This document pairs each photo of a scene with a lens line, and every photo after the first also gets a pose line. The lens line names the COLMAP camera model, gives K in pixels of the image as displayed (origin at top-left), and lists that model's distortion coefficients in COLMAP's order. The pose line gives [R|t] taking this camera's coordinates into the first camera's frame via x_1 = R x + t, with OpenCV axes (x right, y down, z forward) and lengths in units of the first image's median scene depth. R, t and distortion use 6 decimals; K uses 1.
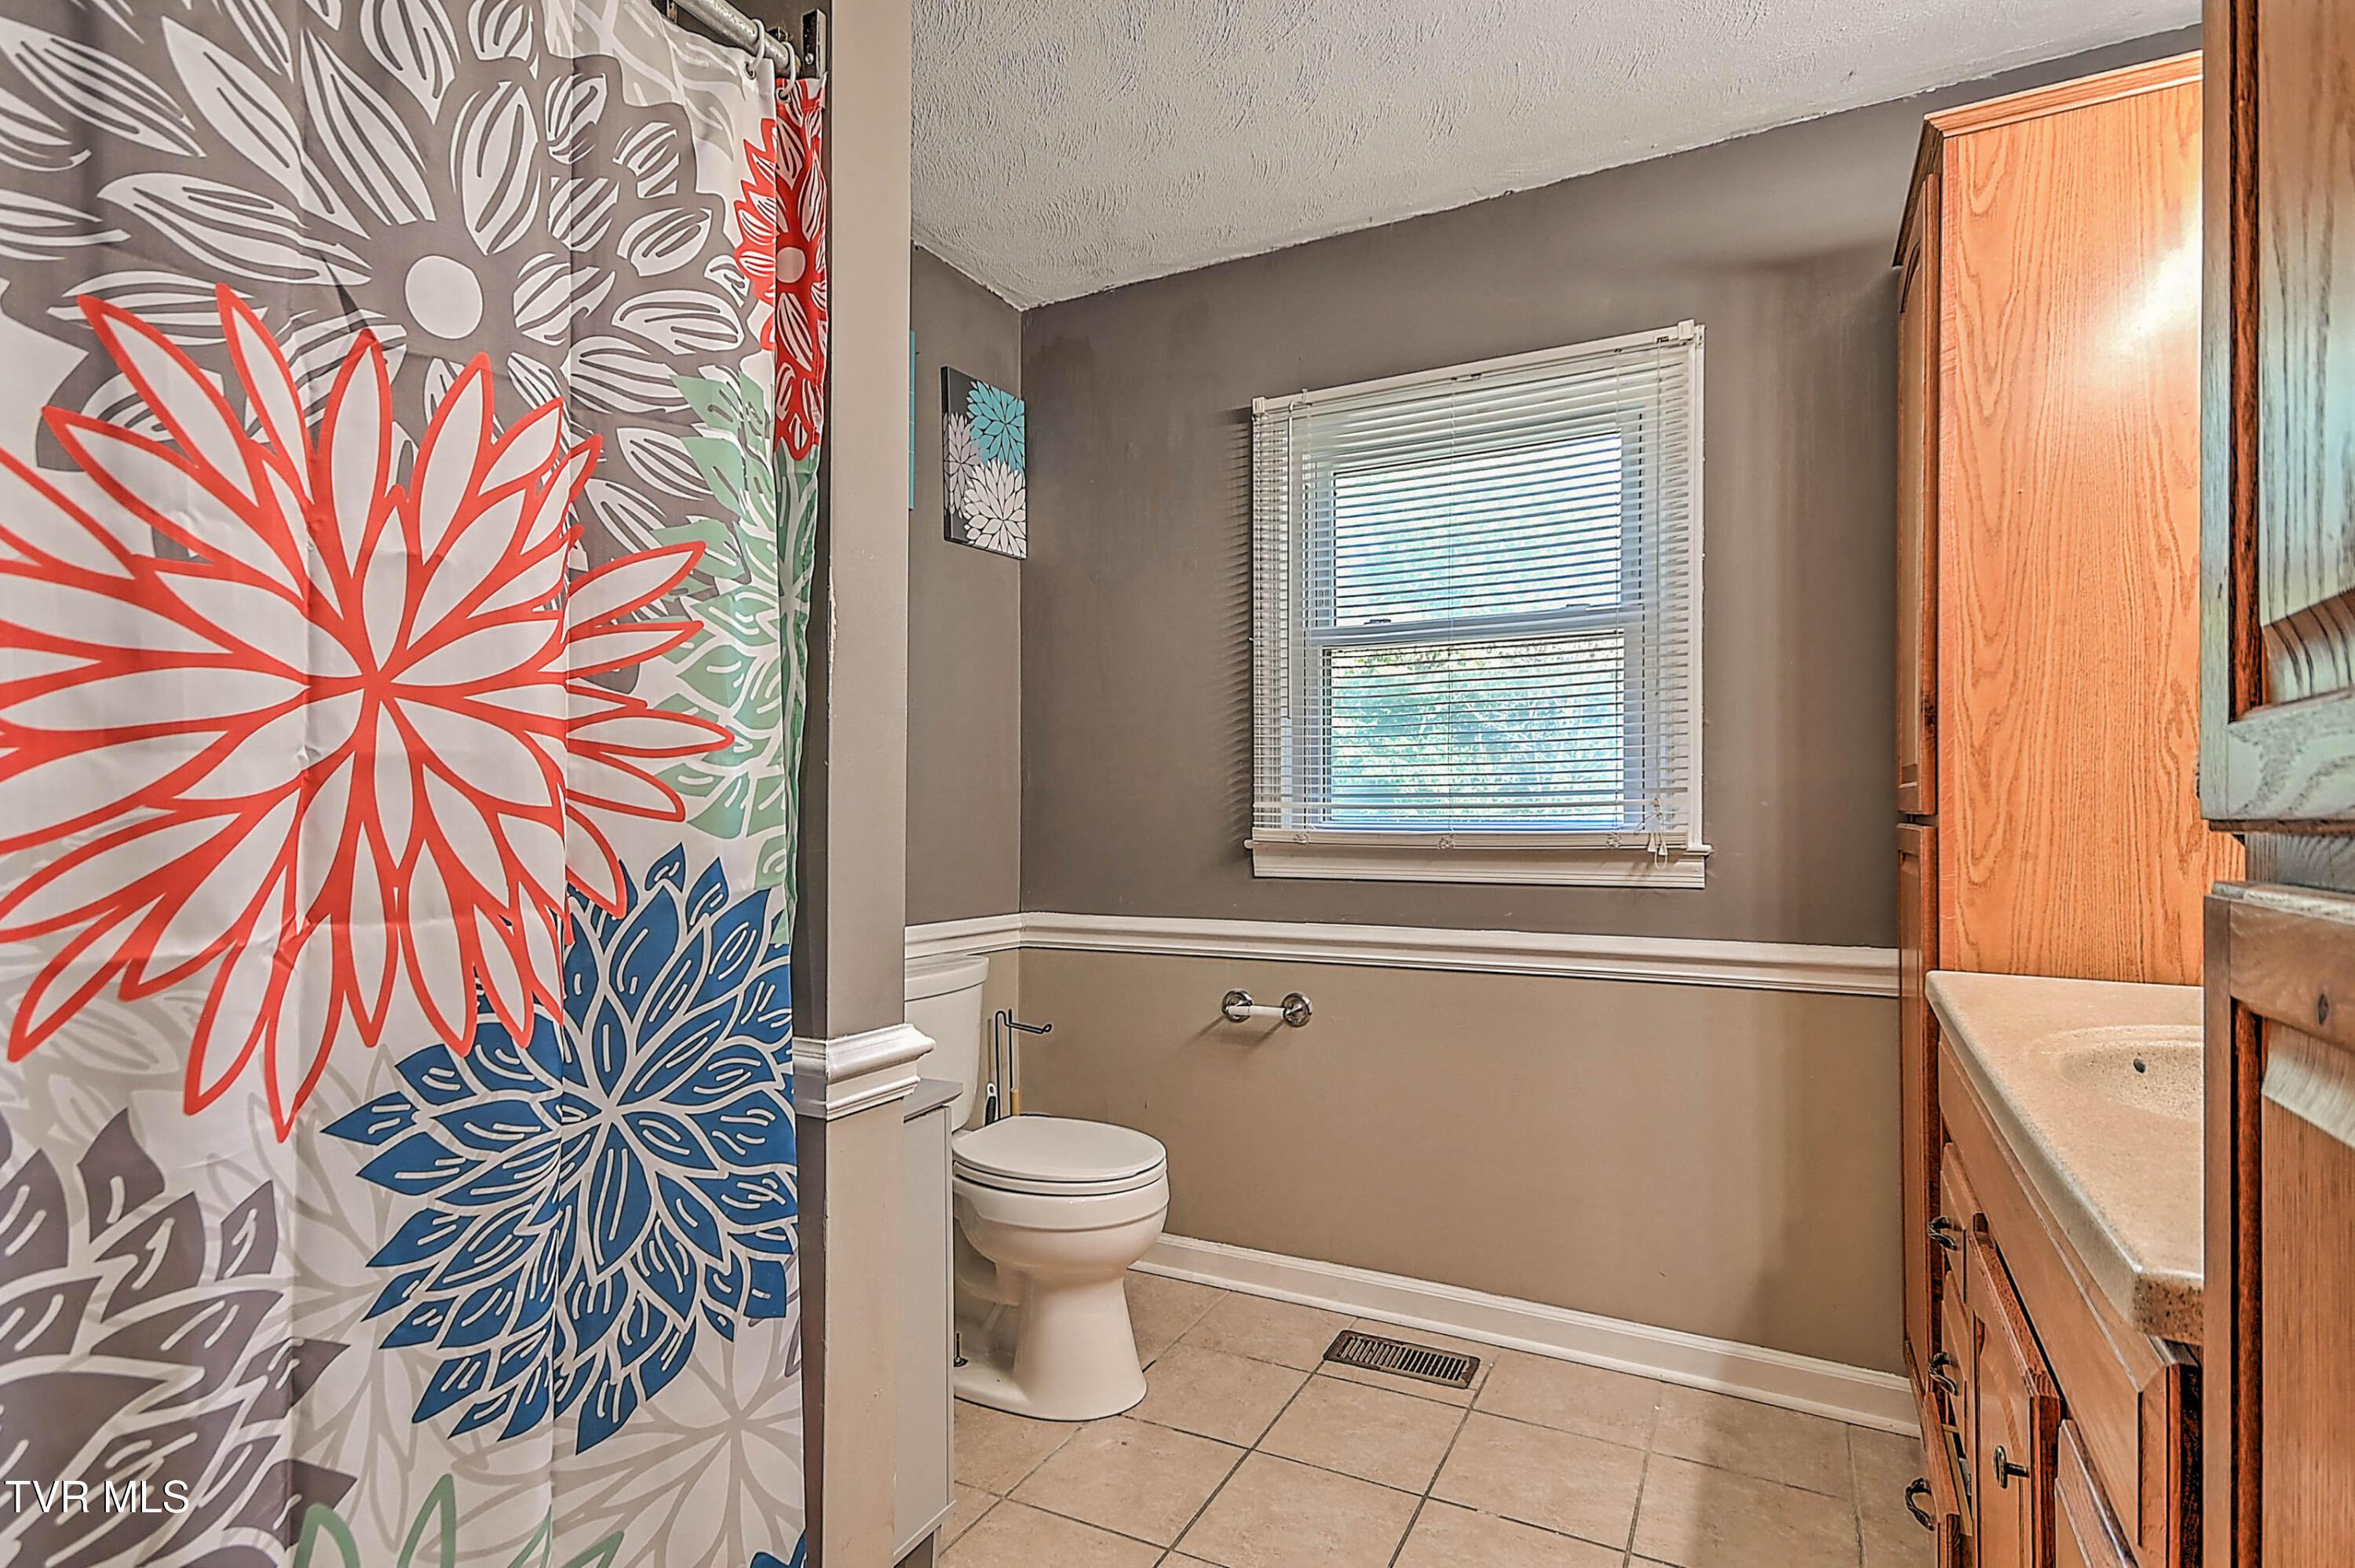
lens RADIAL K [[1182.3, 0, 1177.5], [0, 1182.3, 784.0], [0, 0, 1]] dist [-0.000884, 0.026076]
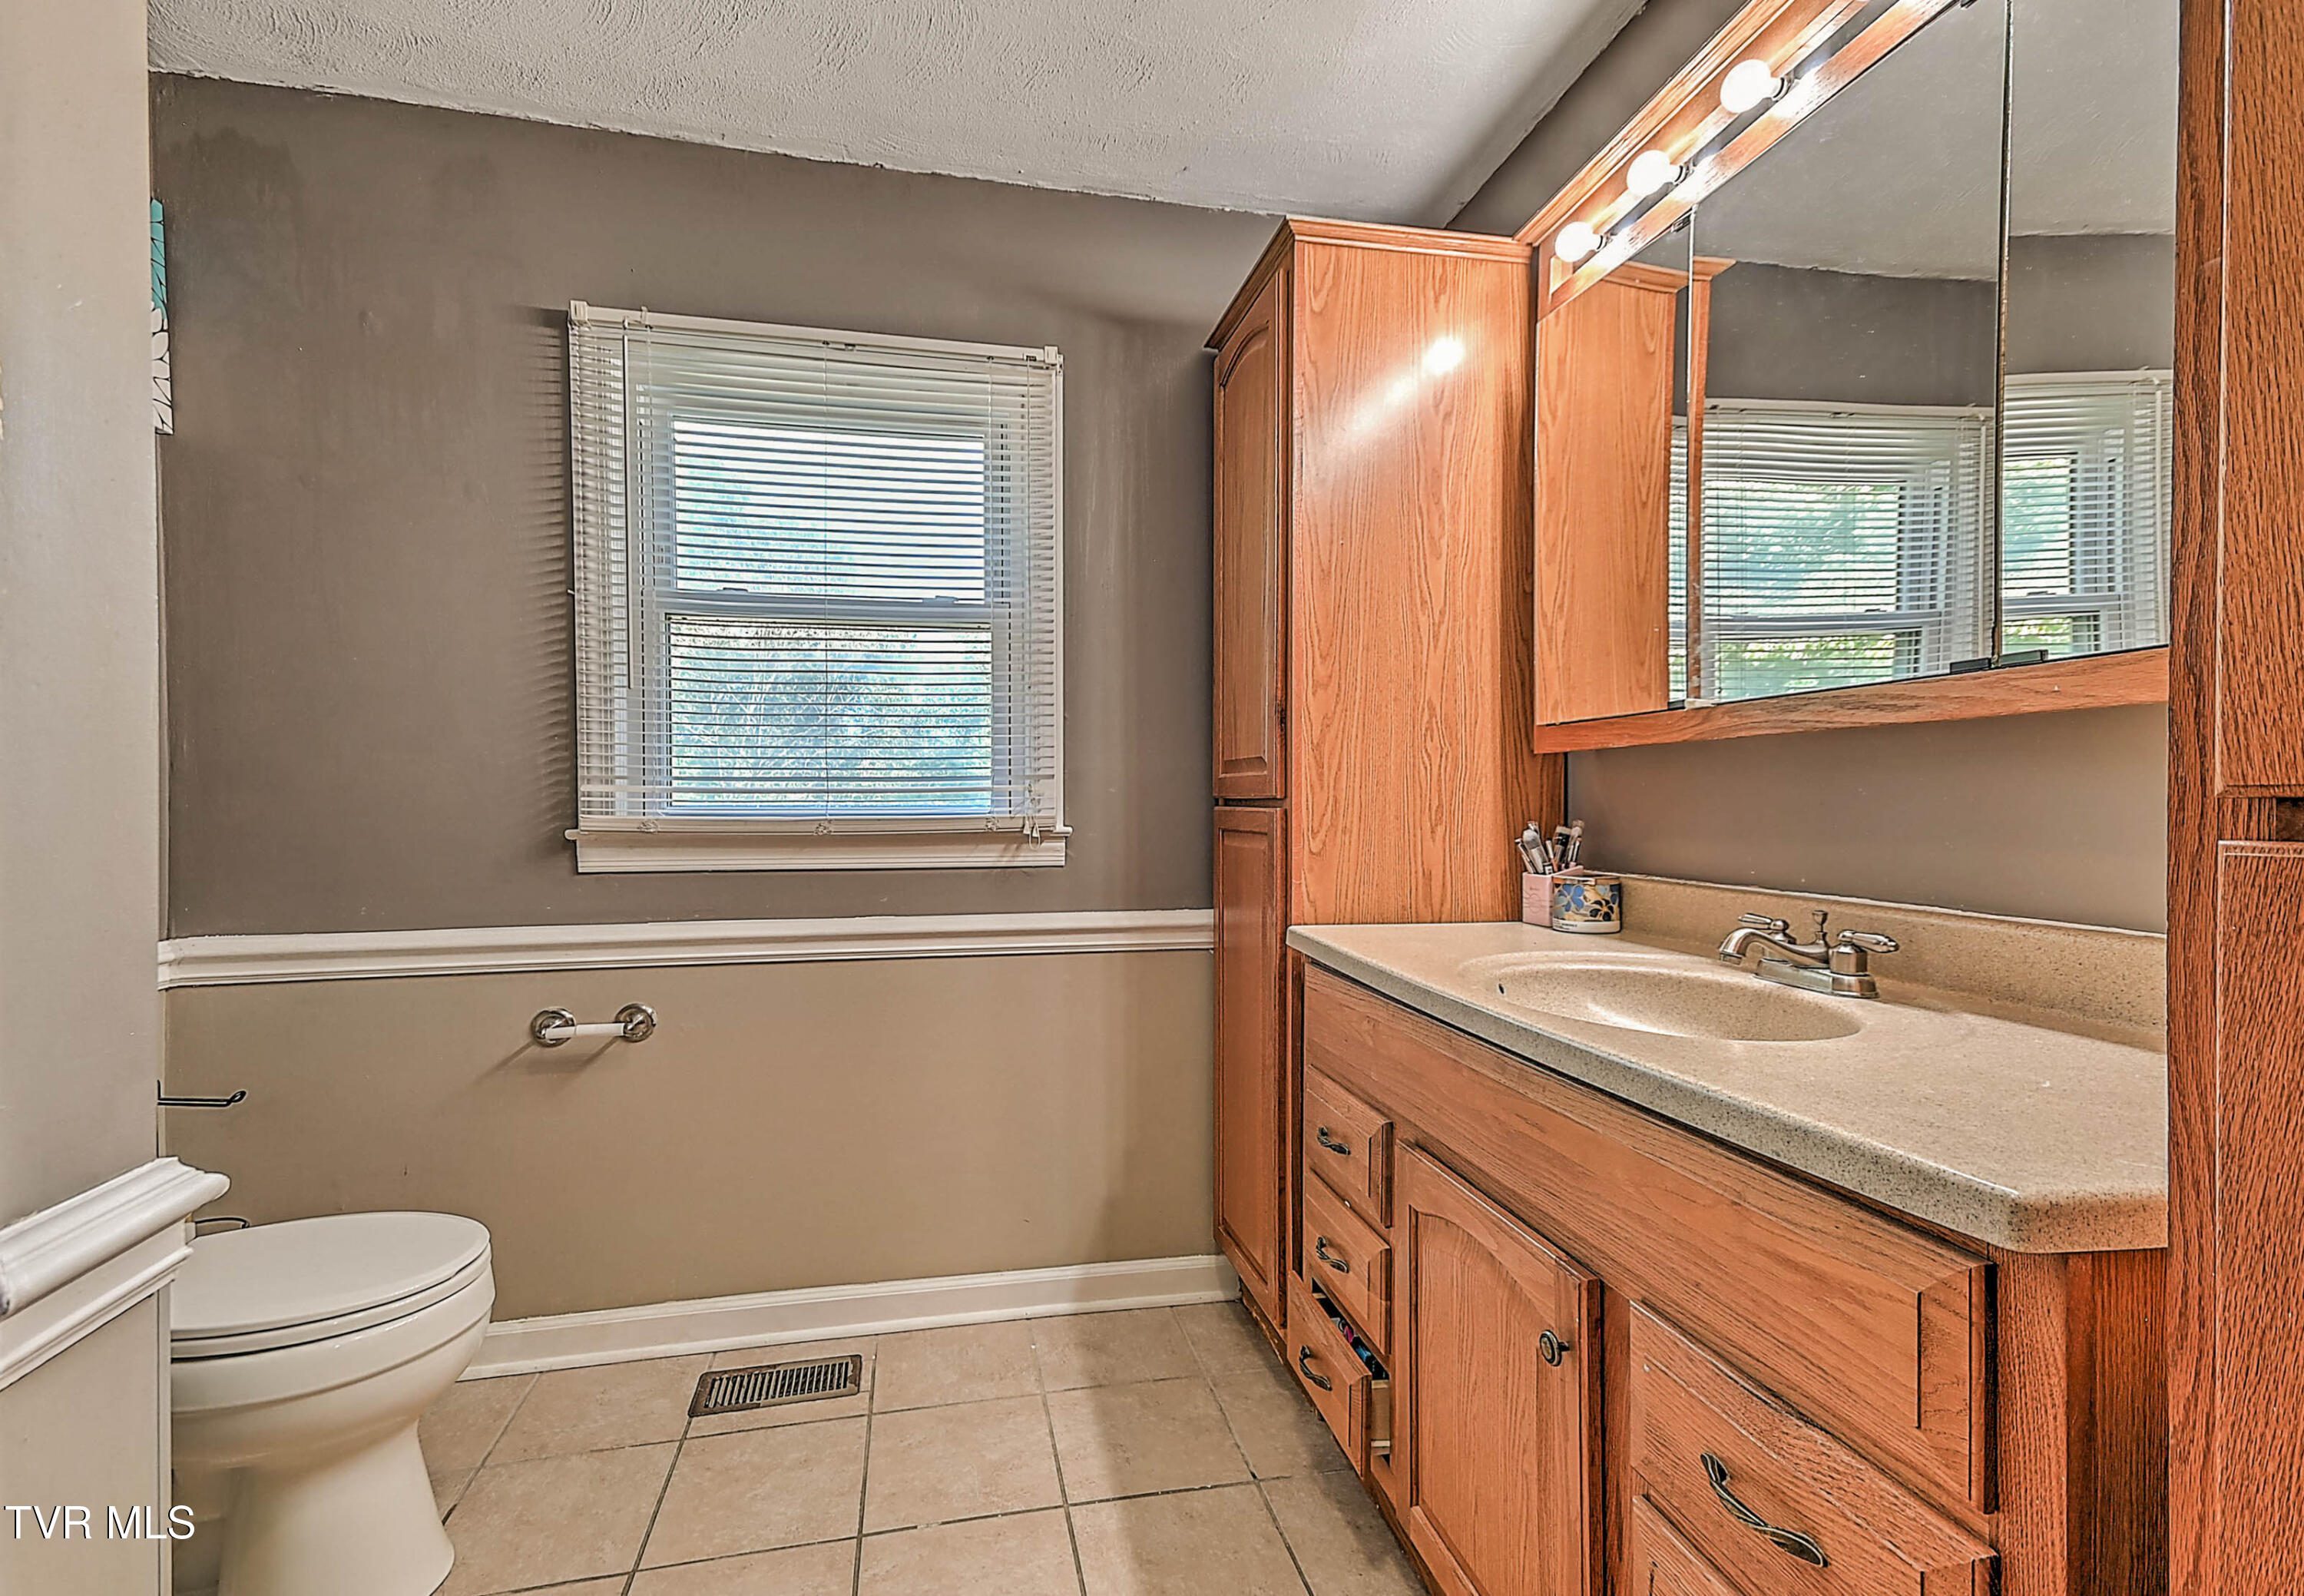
lens RADIAL K [[1044.4, 0, 1148.5], [0, 1044.4, 802.7], [0, 0, 1]] dist [0.037368, 0.000021]
pose [[0.777483, 0.000348, 0.628904, -0.110273], [-0.015253, 0.999716, 0.018303, 0.009518], [-0.628719, -0.023823, 0.777268, 0.182973]]
